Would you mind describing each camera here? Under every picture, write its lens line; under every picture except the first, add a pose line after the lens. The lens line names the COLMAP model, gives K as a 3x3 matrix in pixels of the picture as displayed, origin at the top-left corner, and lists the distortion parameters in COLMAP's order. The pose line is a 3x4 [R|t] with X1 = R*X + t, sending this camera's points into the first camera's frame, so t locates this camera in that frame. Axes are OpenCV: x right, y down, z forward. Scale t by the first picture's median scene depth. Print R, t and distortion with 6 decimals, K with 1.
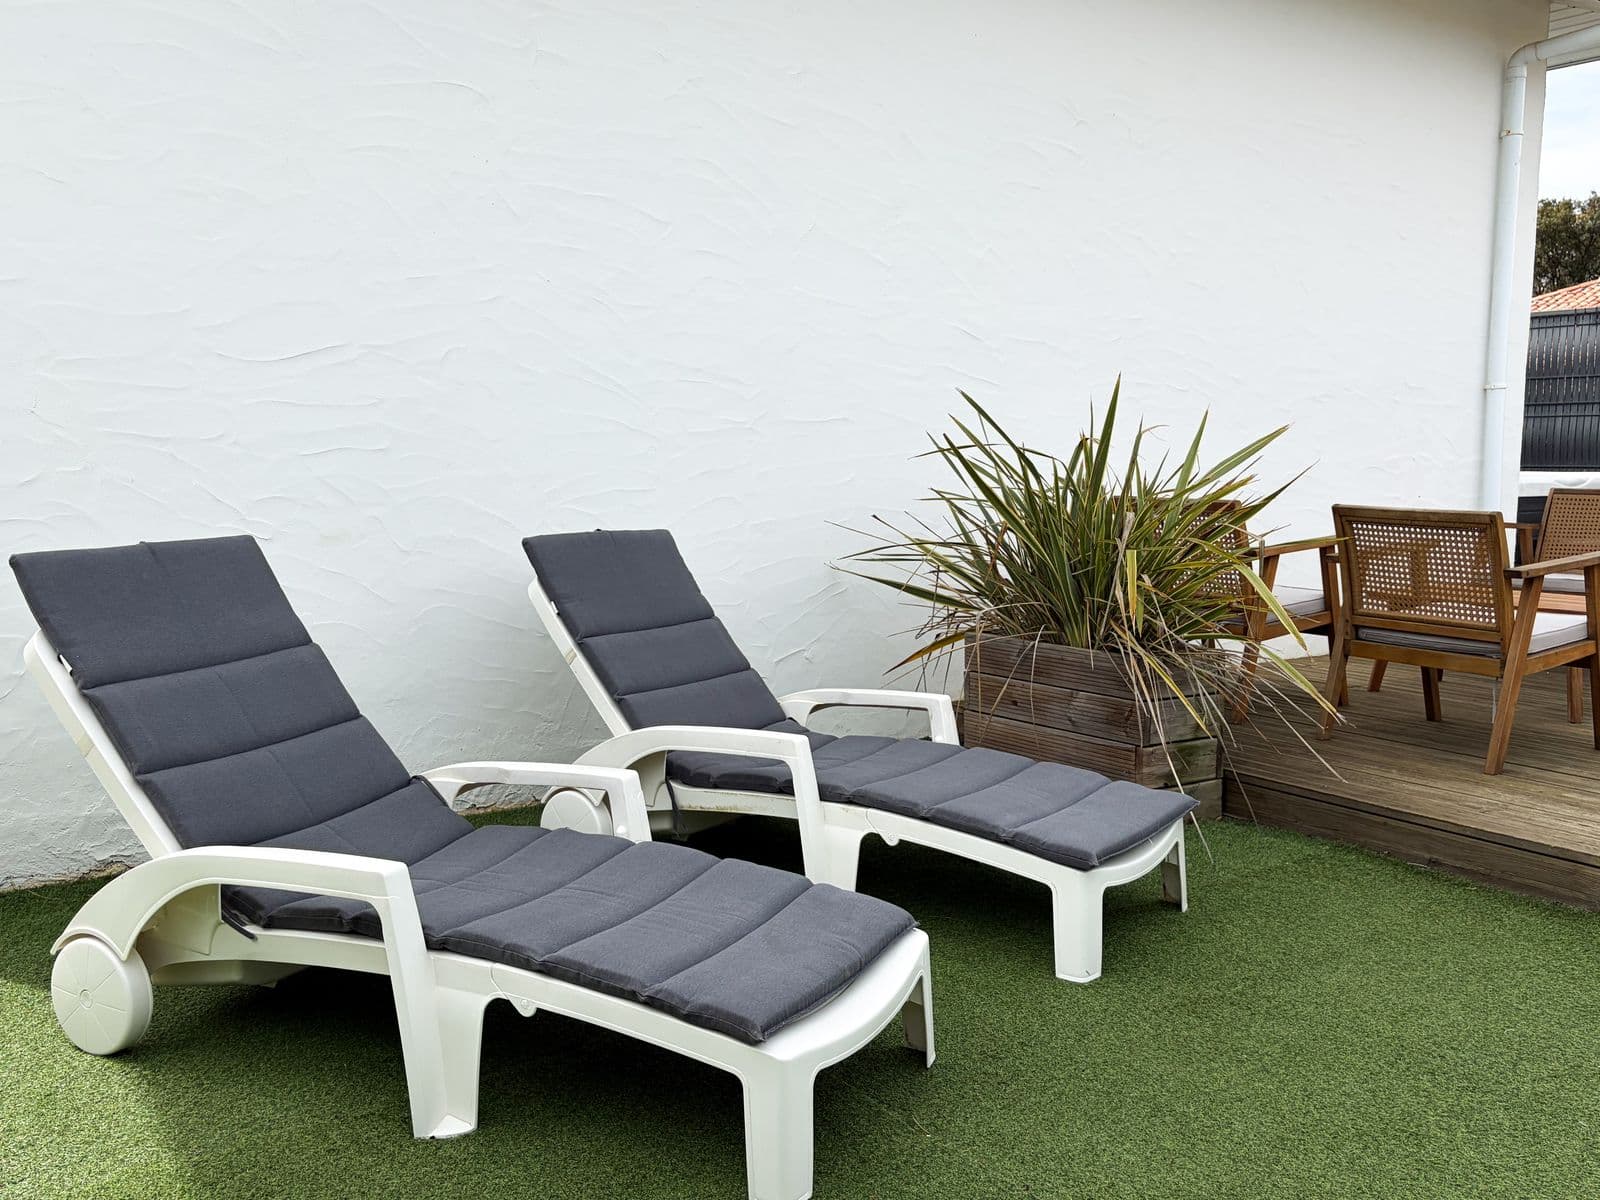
lens RADIAL K [[1409.4, 0, 800.6], [0, 1409.4, 602.3], [0, 0, 1]] dist [0.016279, 0.004717]
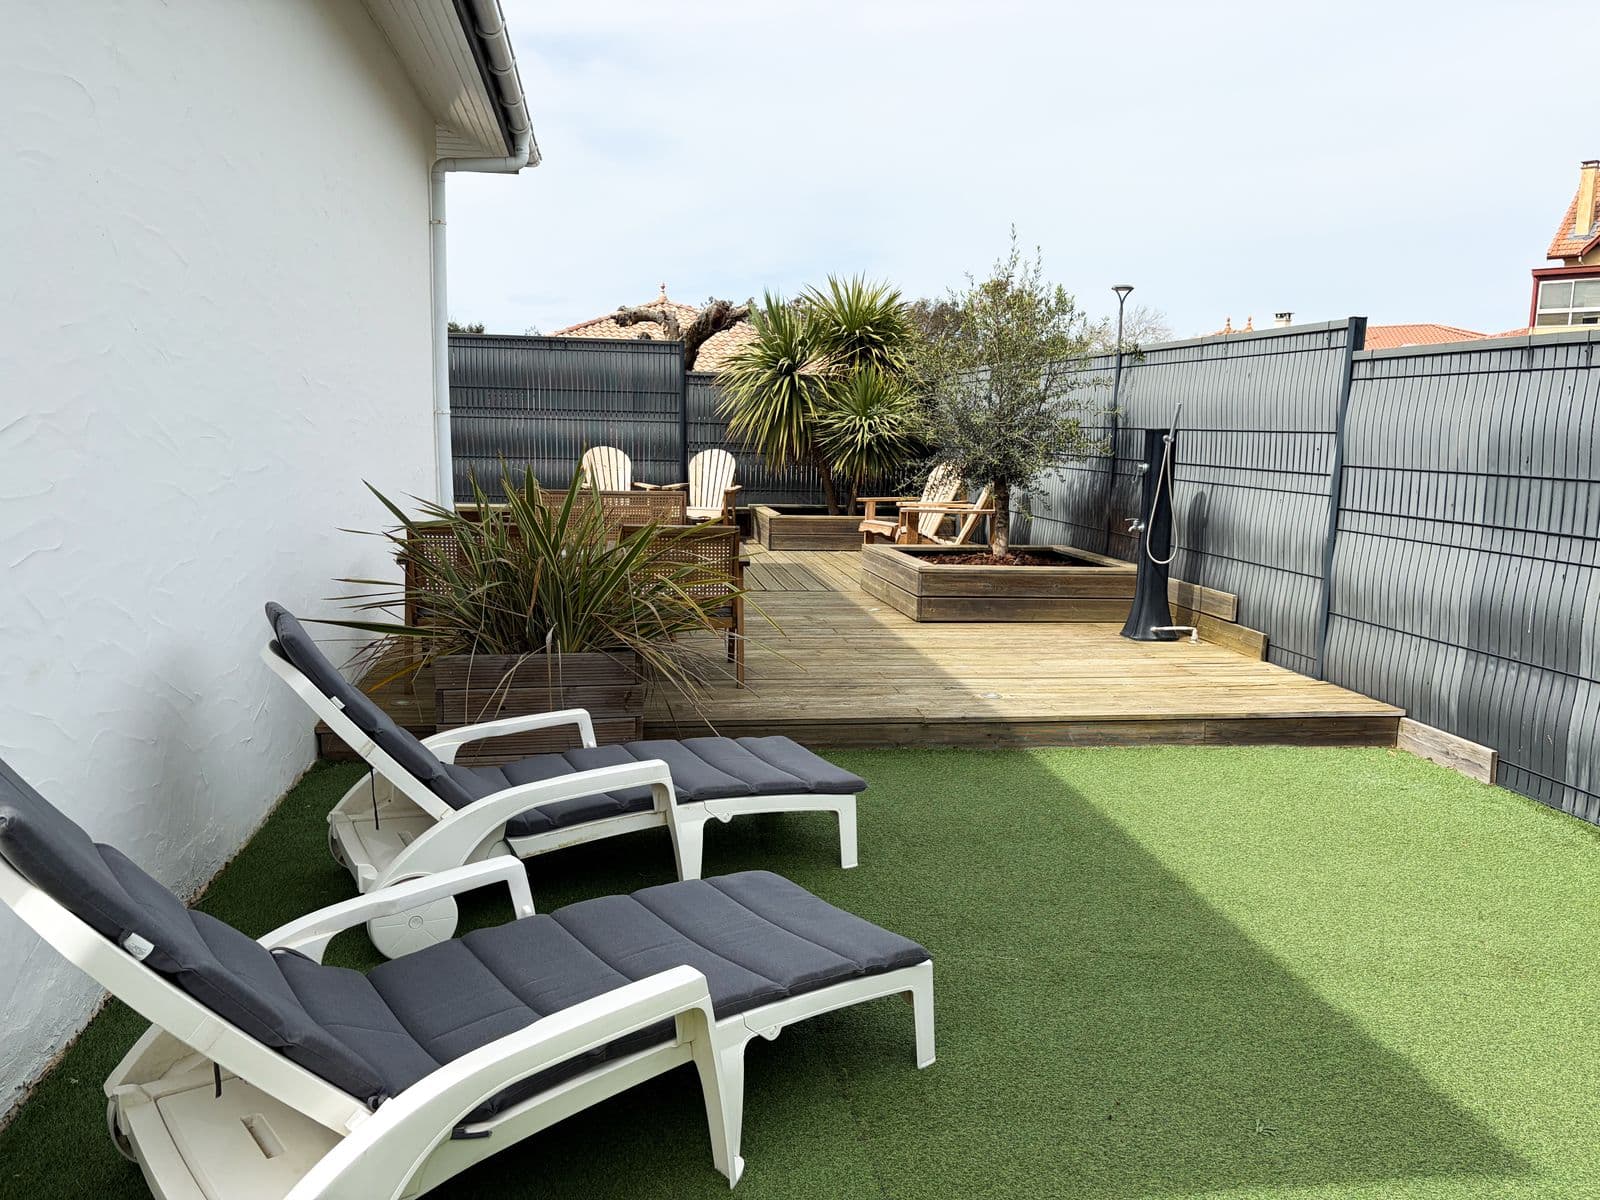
lens RADIAL K [[1191.4, 0, 802.2], [0, 1191.4, 619.1], [0, 0, 1]] dist [0.102986, -0.227079]
pose [[0.435693, -0.137311, 0.889560, -0.737858], [0.075975, 0.990379, 0.115662, -0.117896], [-0.896883, 0.017191, 0.441933, 0.369194]]
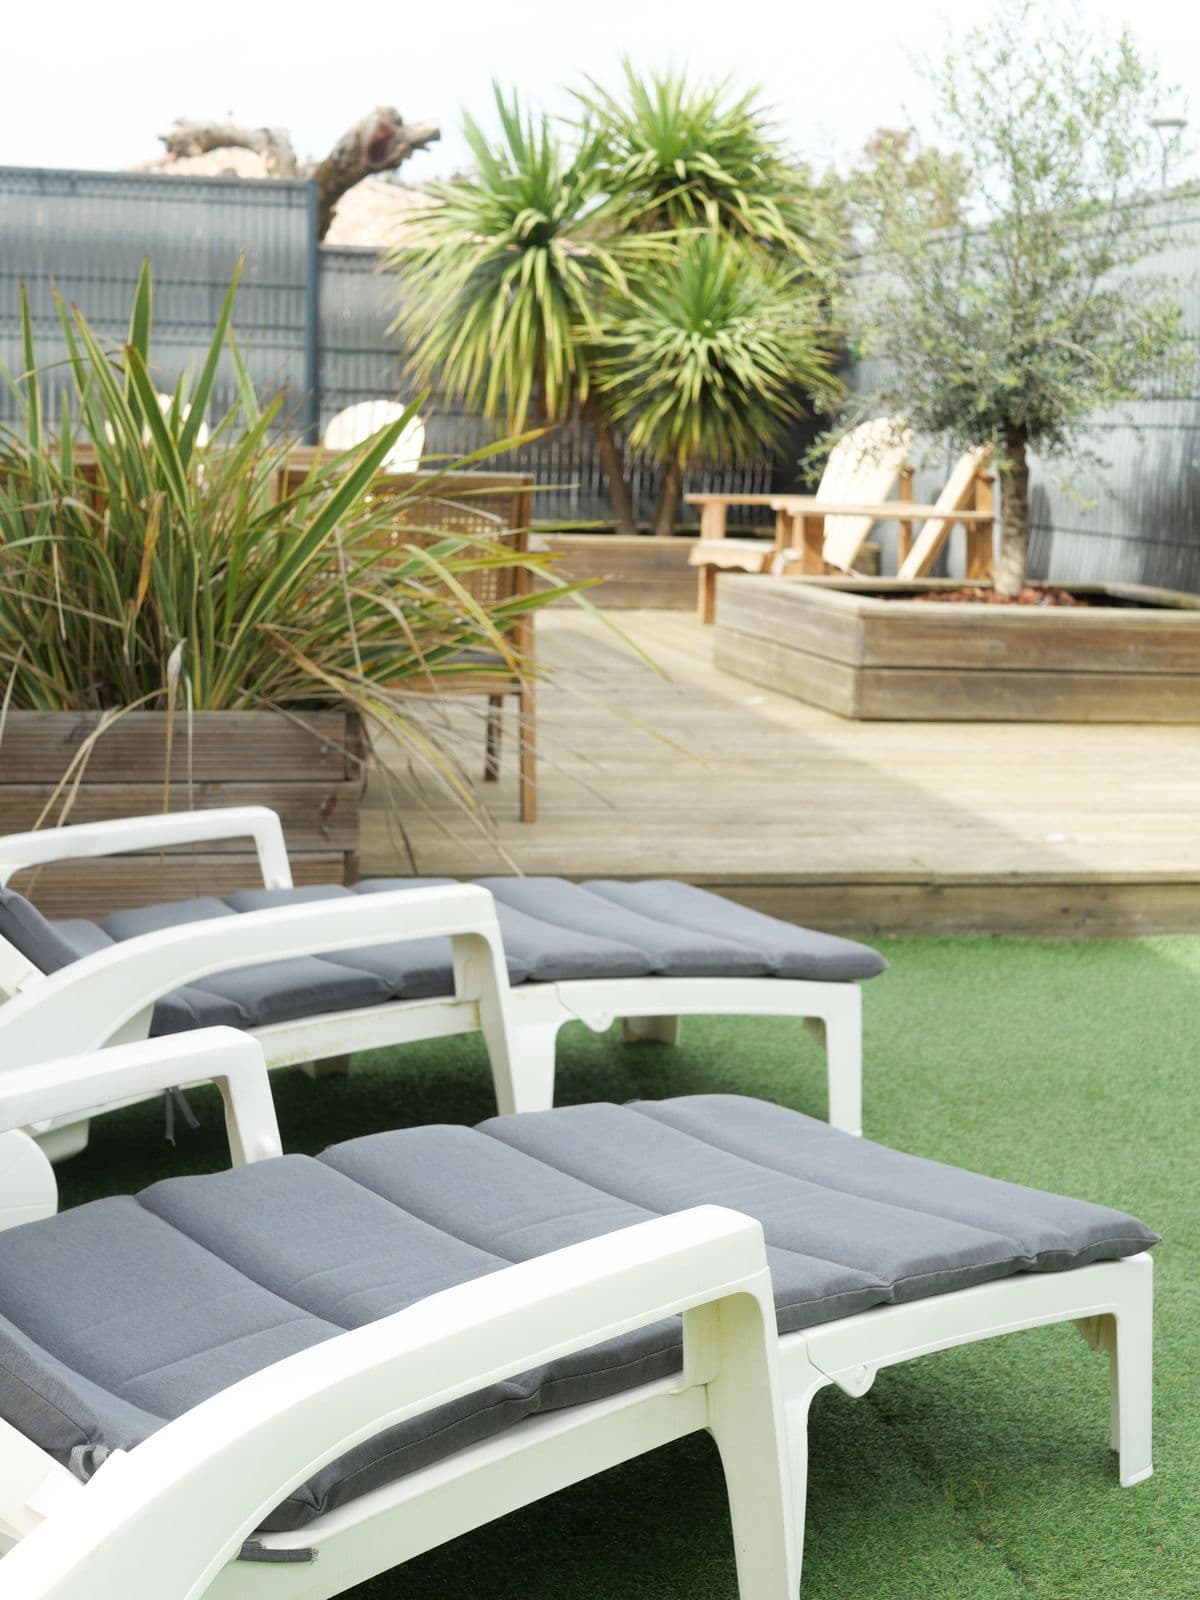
lens RADIAL K [[2416.9, 0, 594.5], [0, 2416.9, 830.1], [0, 0, 1]] dist [0.000195, 0.062728]
pose [[0.395475, -0.141746, 0.907473, -0.739339], [0.067653, 0.989831, 0.125127, -0.037462], [-0.915982, 0.011908, 0.401043, 0.489938]]
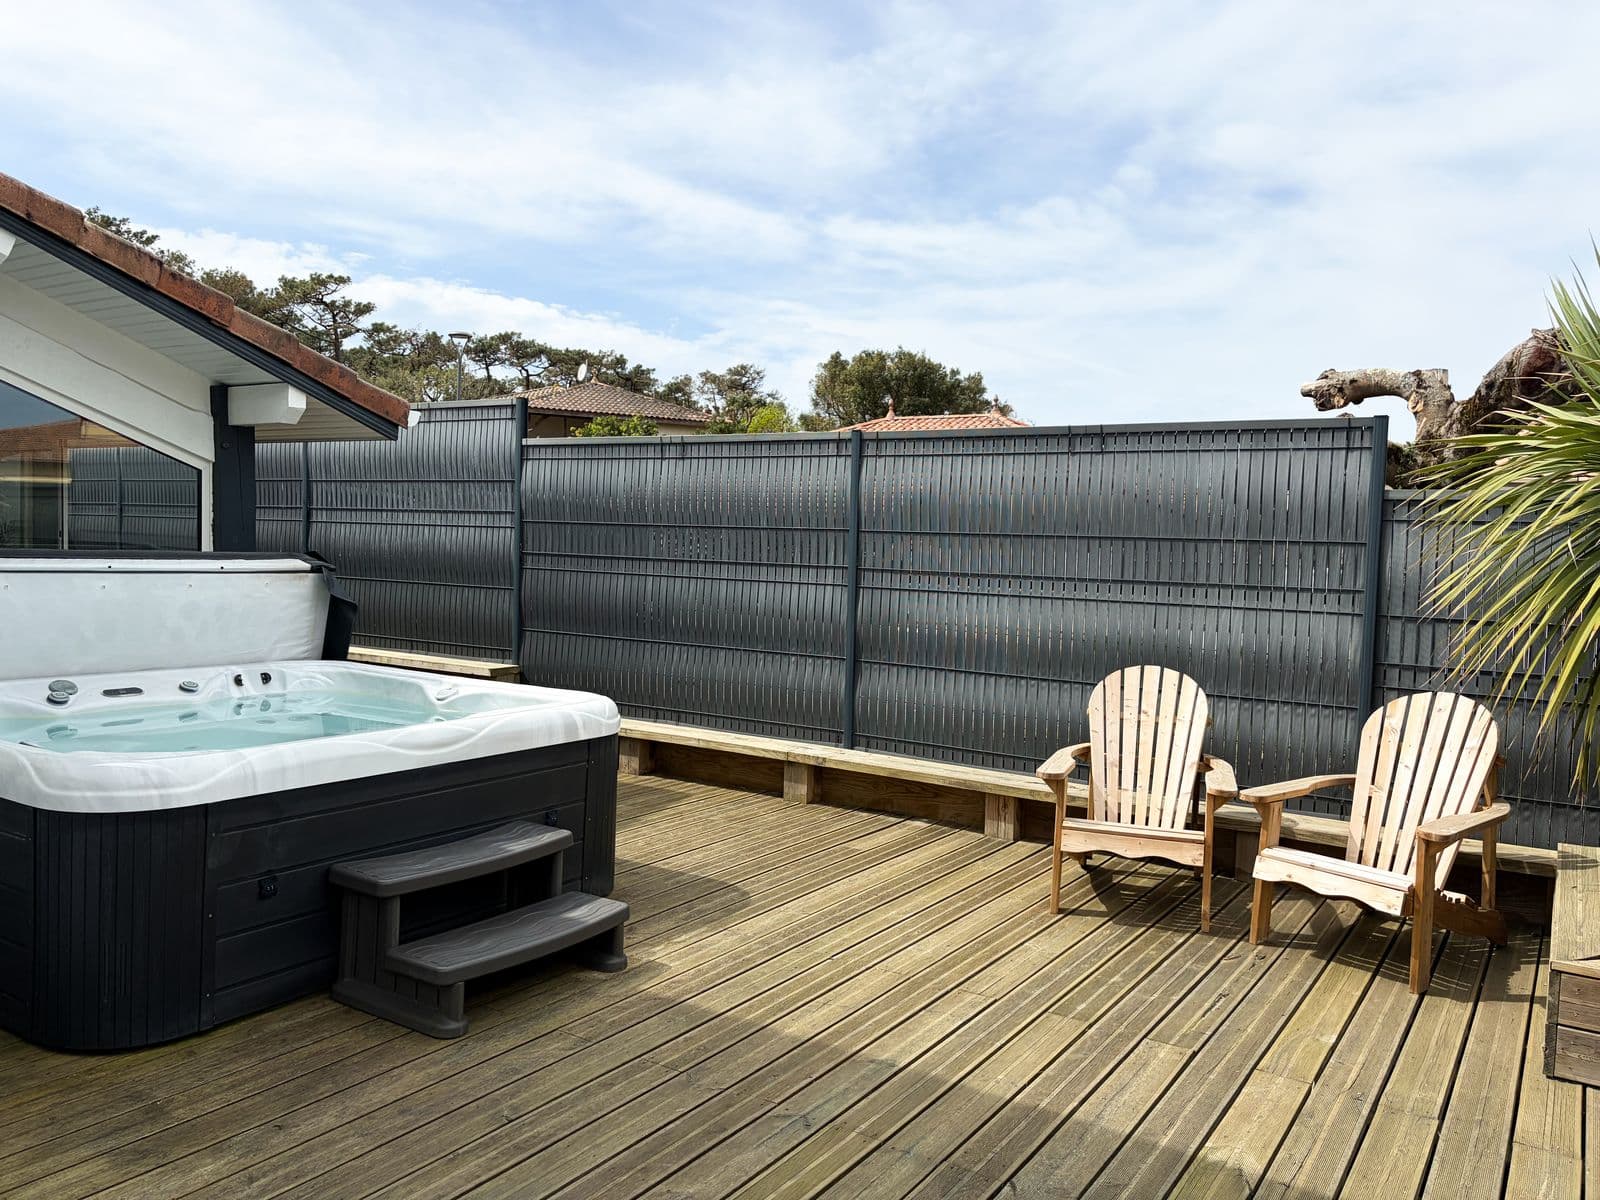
lens RADIAL K [[1194.9, 0, 801.1], [0, 1194.9, 594.9], [0, 0, 1]] dist [0.037522, -0.036345]
pose [[0.925502, 0.012090, 0.378550, 1.138479], [0.009341, 0.998458, -0.054726, -0.261879], [-0.378628, 0.054185, 0.923961, 1.167816]]
